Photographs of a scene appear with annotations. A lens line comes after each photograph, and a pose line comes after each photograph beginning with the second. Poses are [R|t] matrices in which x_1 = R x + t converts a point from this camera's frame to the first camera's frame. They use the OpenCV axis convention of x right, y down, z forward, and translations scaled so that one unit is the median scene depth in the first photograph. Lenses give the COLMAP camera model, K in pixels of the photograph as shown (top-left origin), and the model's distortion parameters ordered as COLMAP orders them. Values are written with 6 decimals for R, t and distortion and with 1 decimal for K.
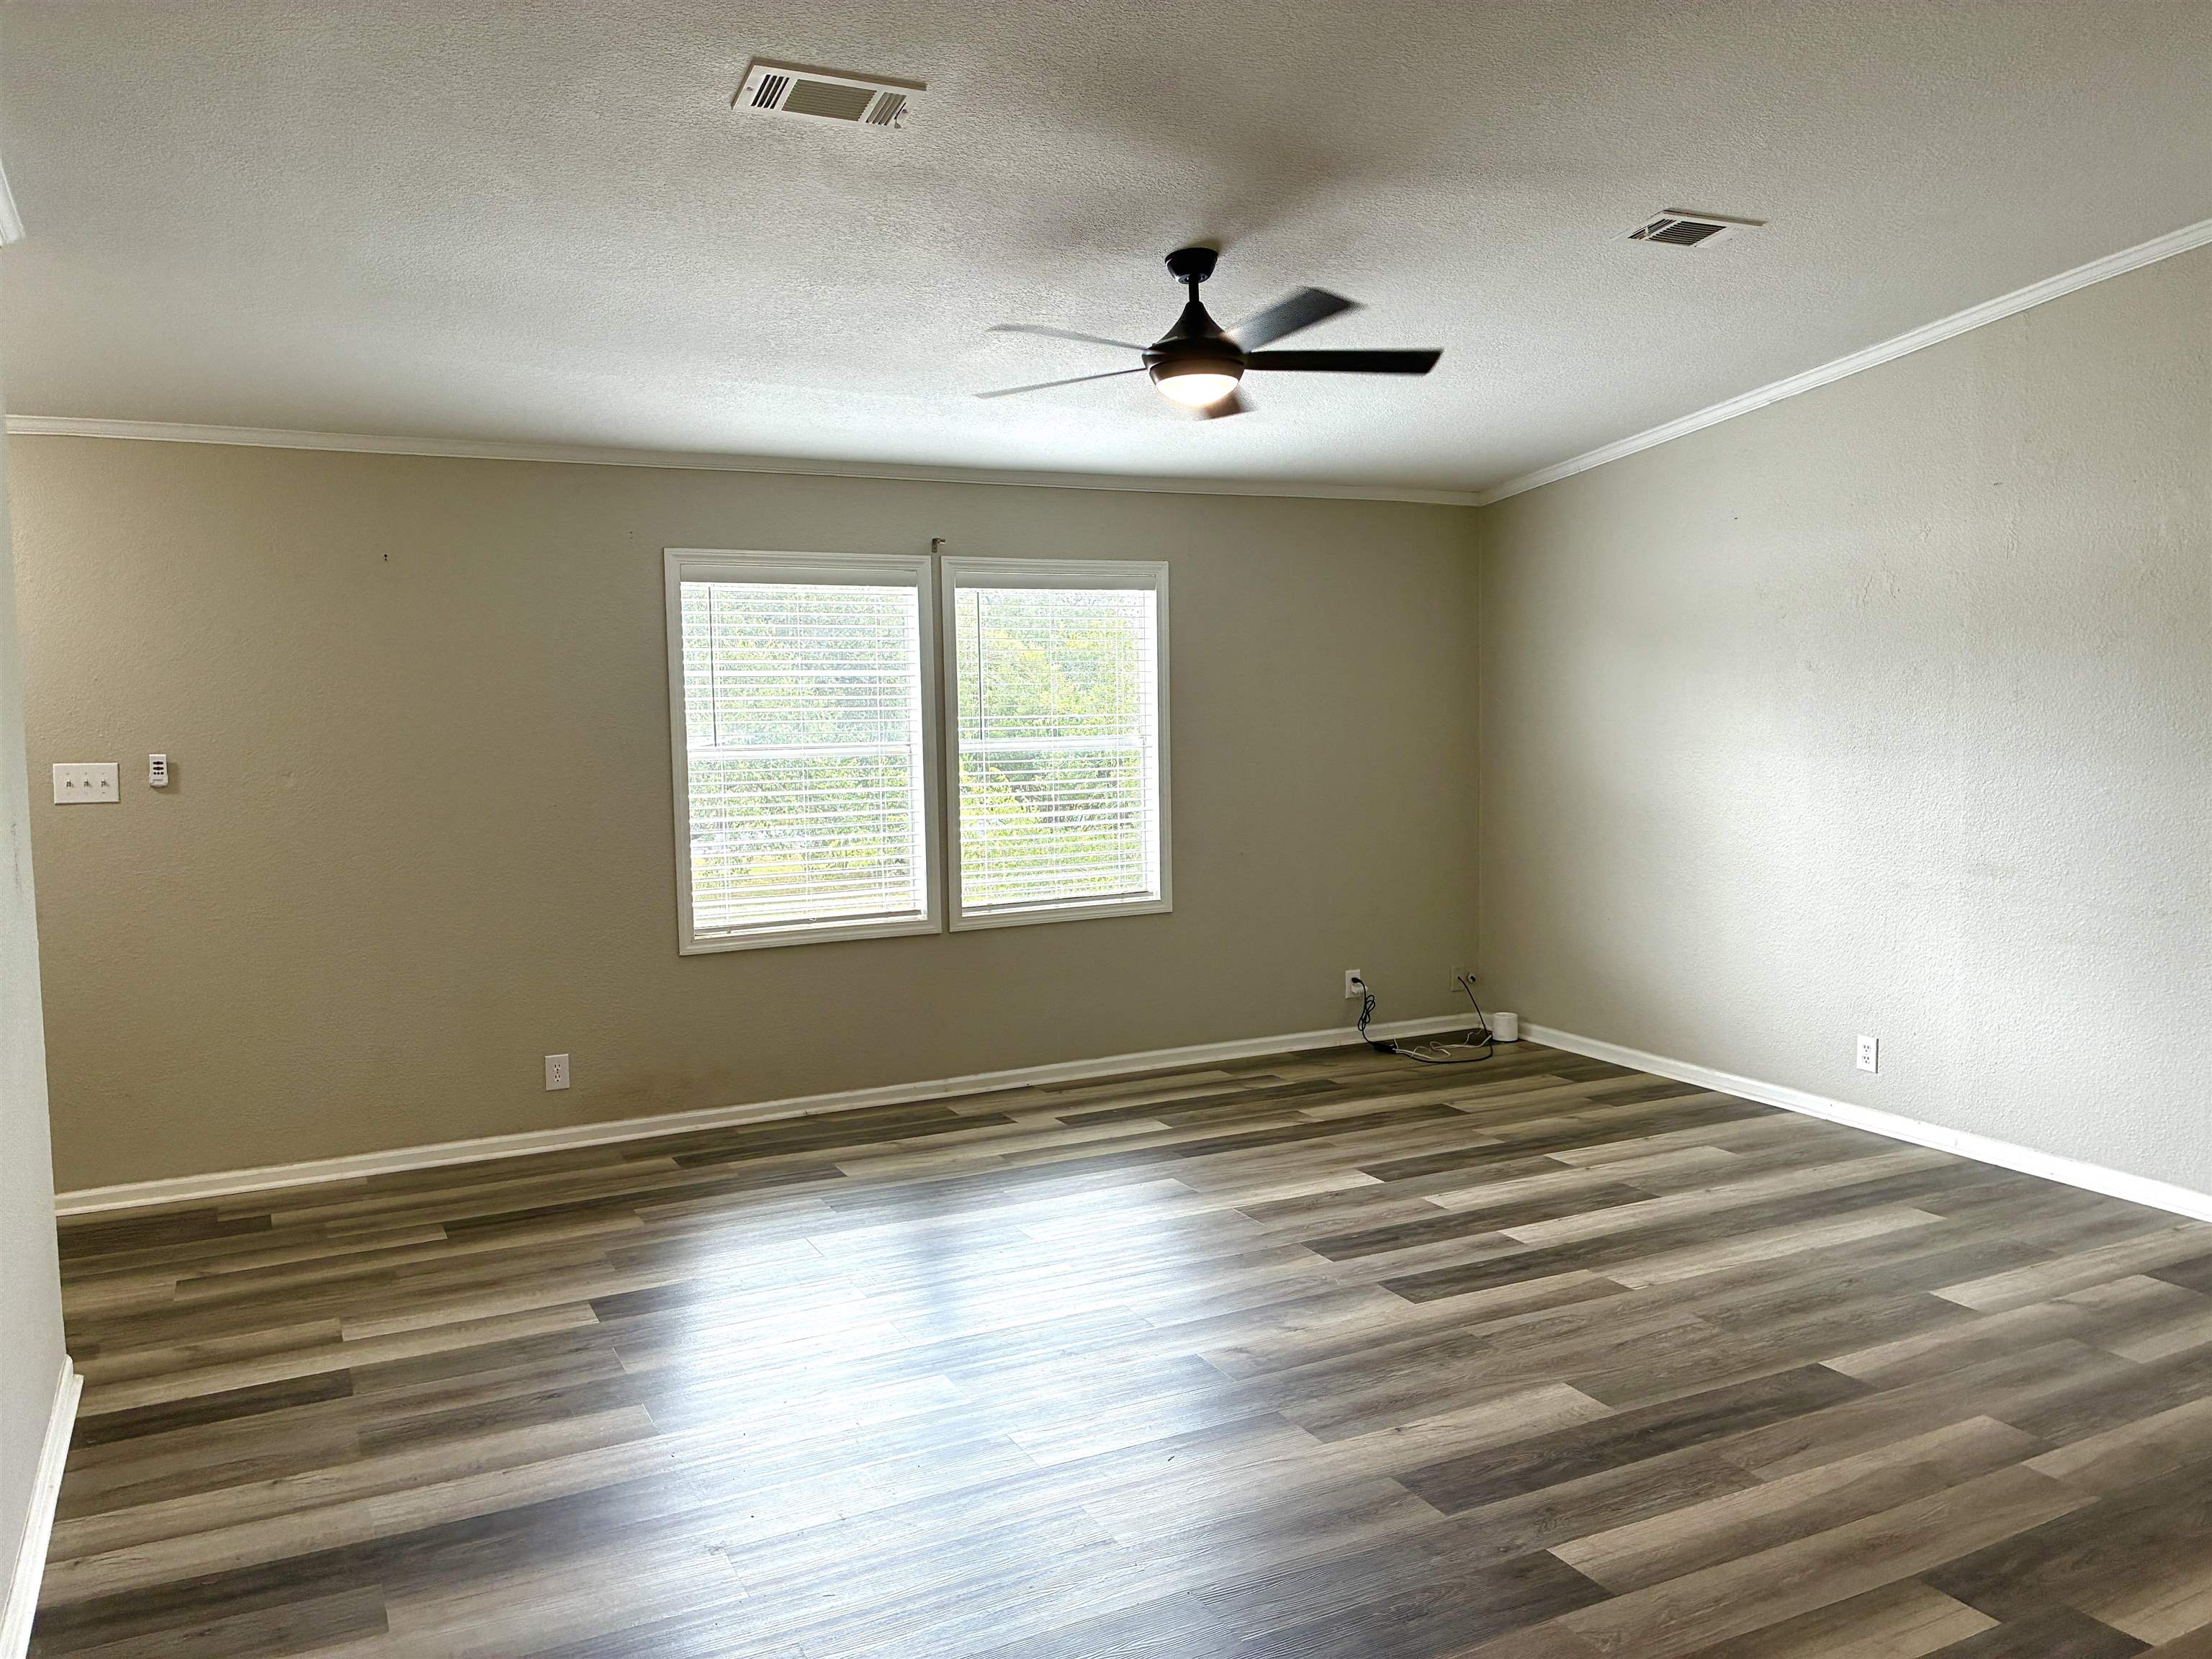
lens RADIAL K [[1673.3, 0, 1107.3], [0, 1673.3, 809.3], [0, 0, 1]] dist [0.061589, -0.076305]
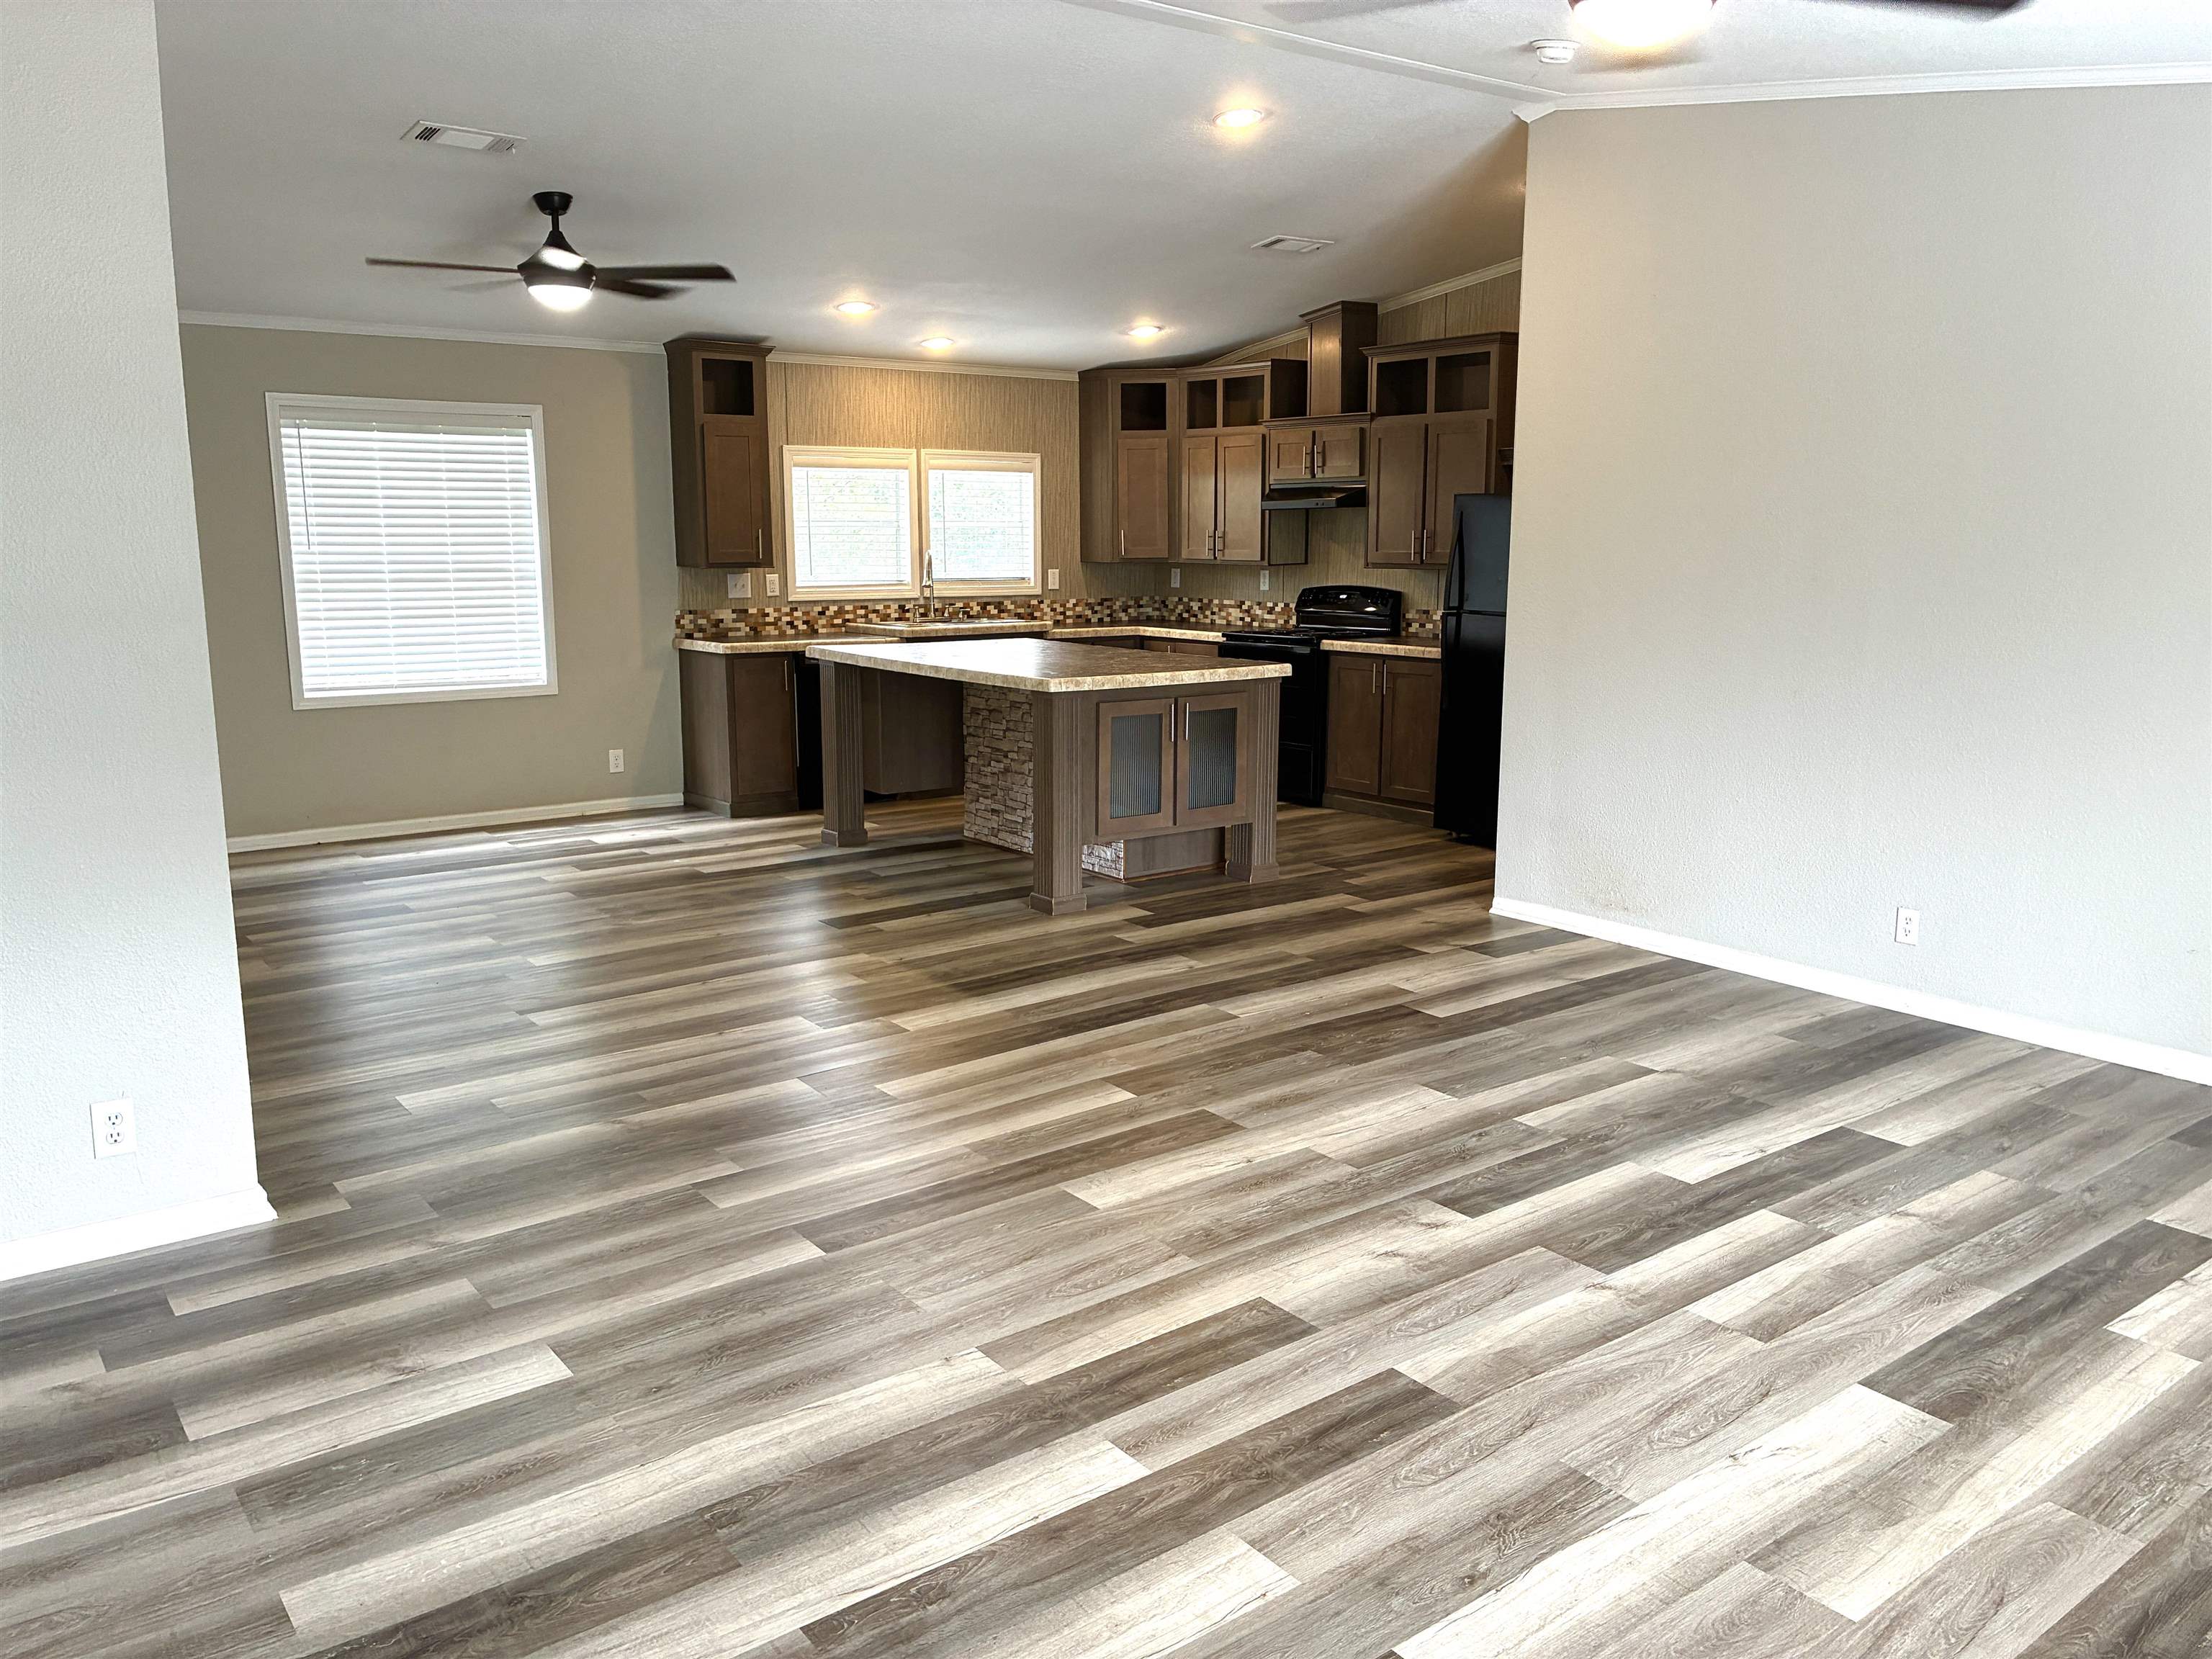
lens RADIAL K [[1673.3, 0, 1110.1], [0, 1673.3, 820.8], [0, 0, 1]] dist [0.061589, -0.076305]
pose [[-0.984342, 0.043634, -0.170781, 0.289705], [-0.000726, 0.967865, 0.251470, -0.094494], [0.176266, 0.247657, -0.952679, 1.293242]]
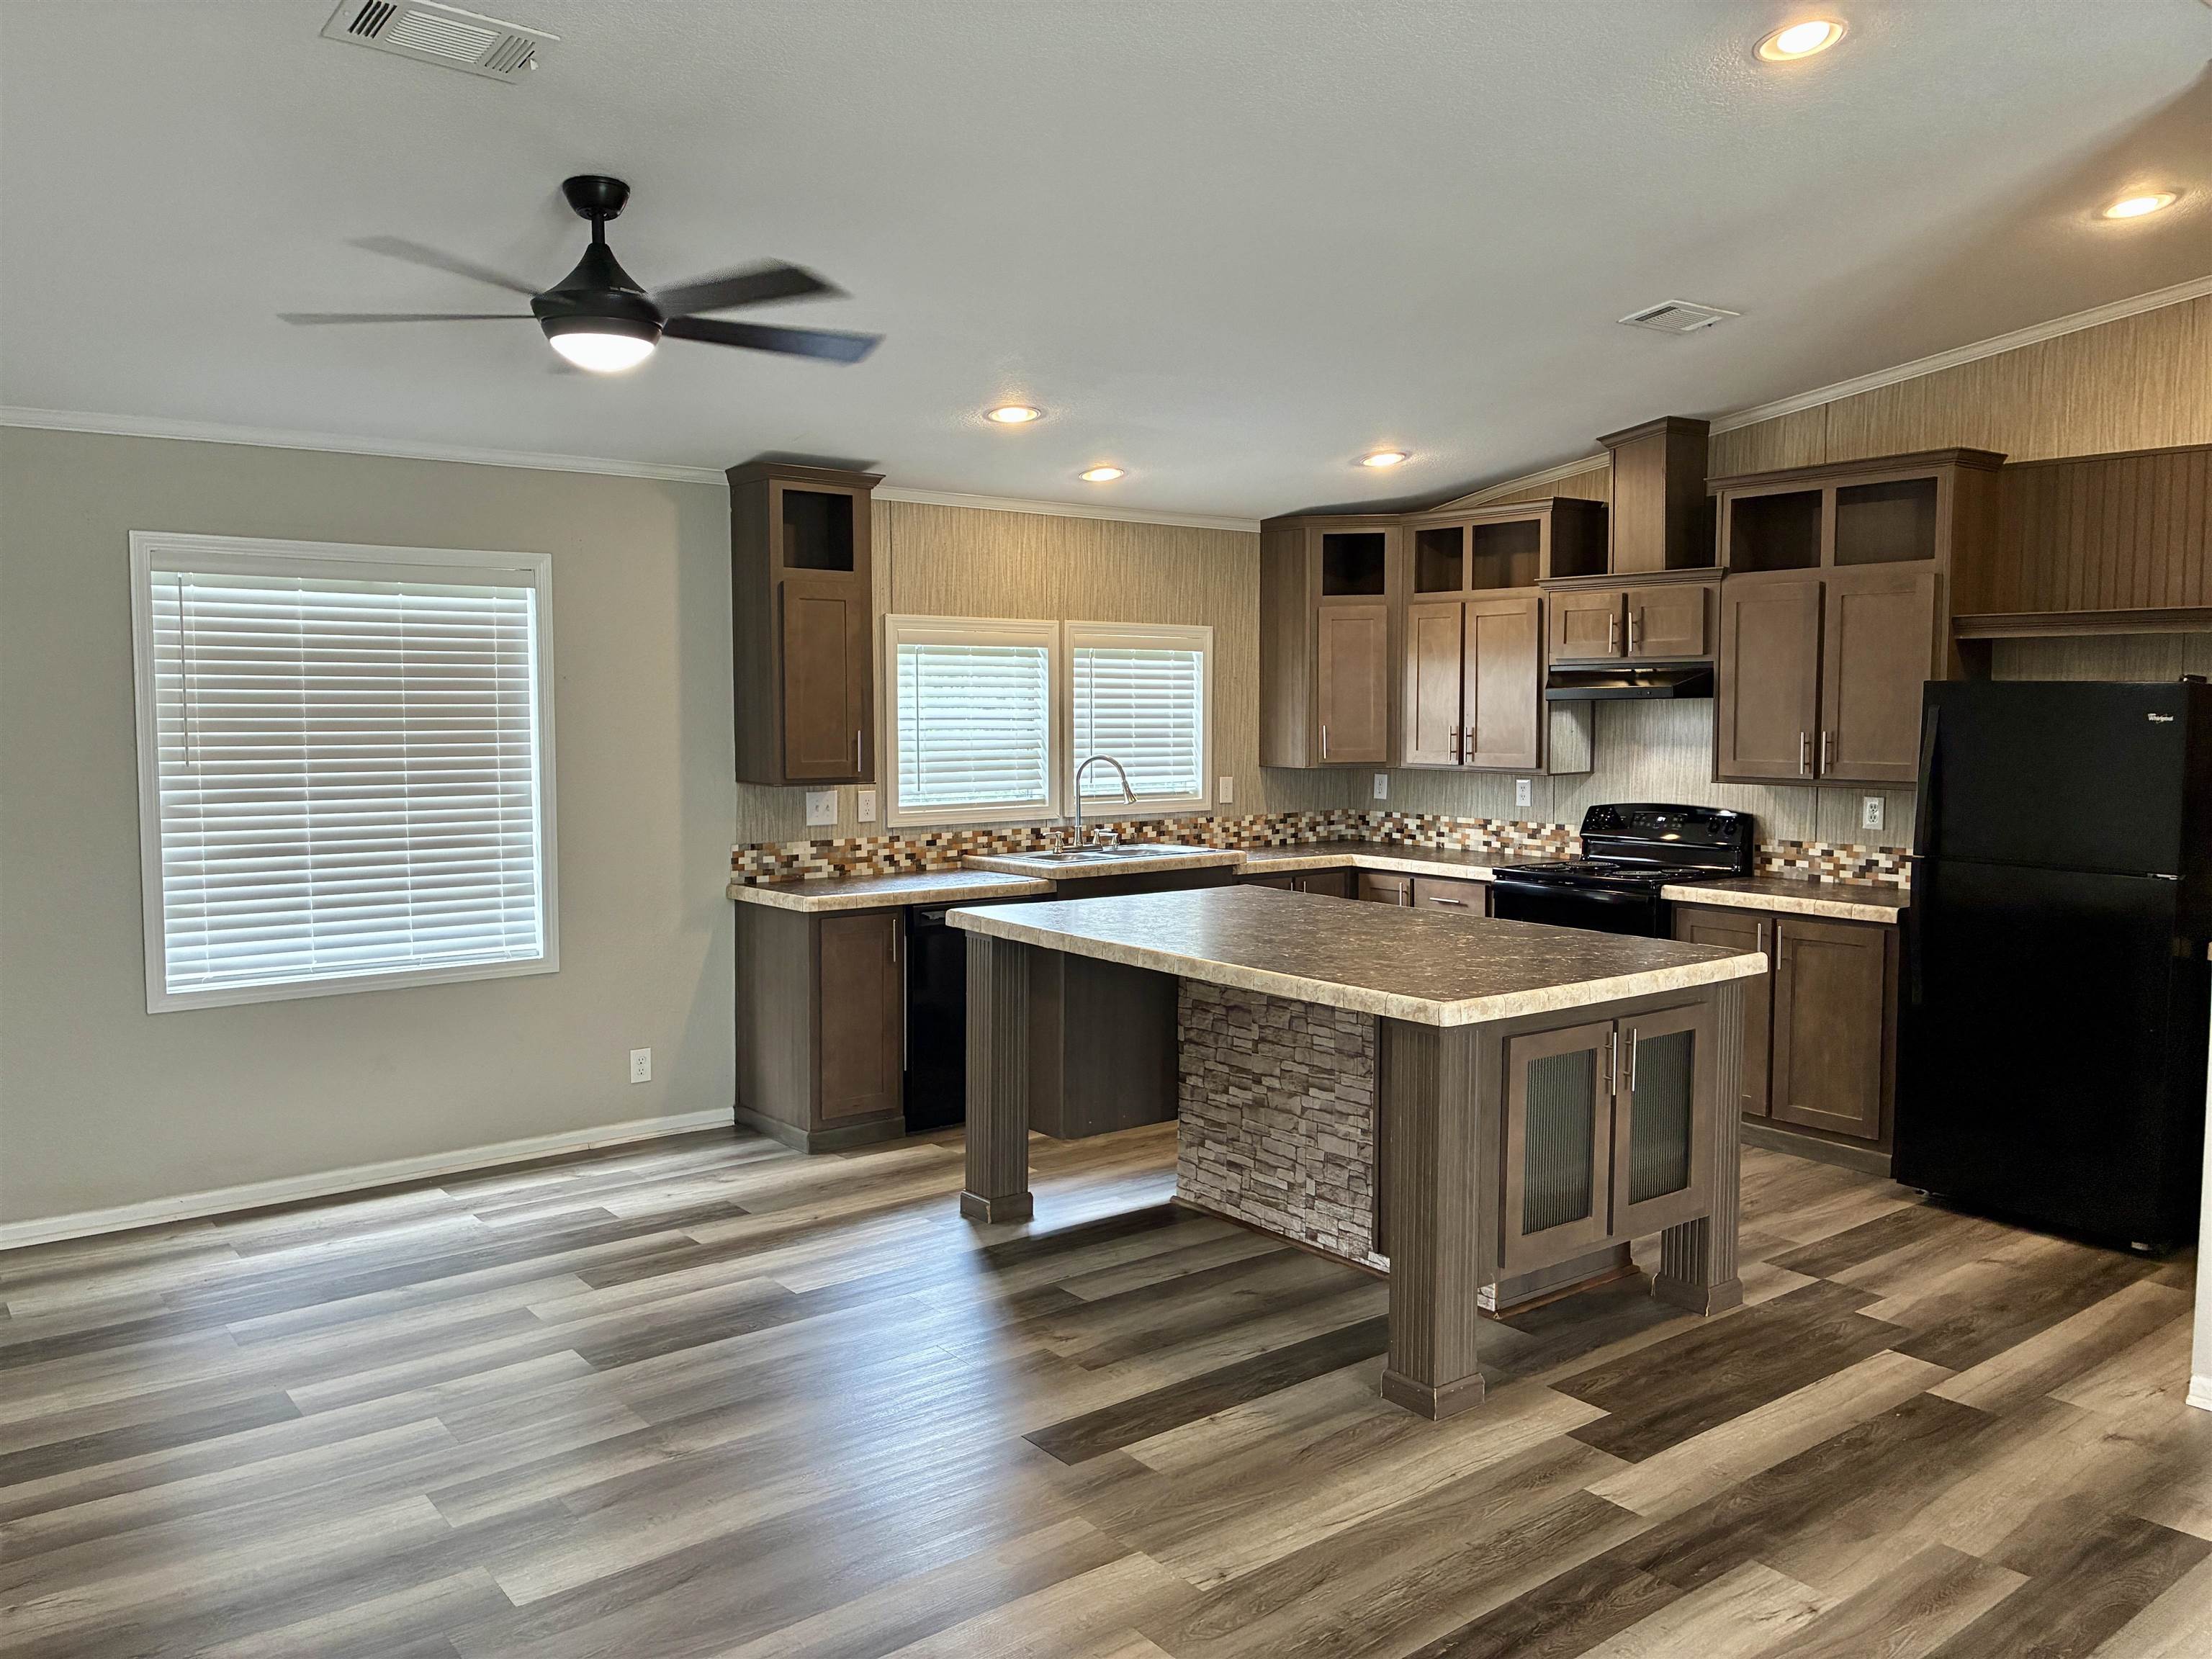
lens RADIAL K [[1673.3, 0, 1119.1], [0, 1673.3, 811.2], [0, 0, 1]] dist [0.061589, -0.076305]
pose [[-0.981654, 0.025876, -0.188909, 0.373156], [-0.001482, 0.989683, 0.143265, -0.067295], [0.190667, 0.140916, -0.971488, 0.769408]]
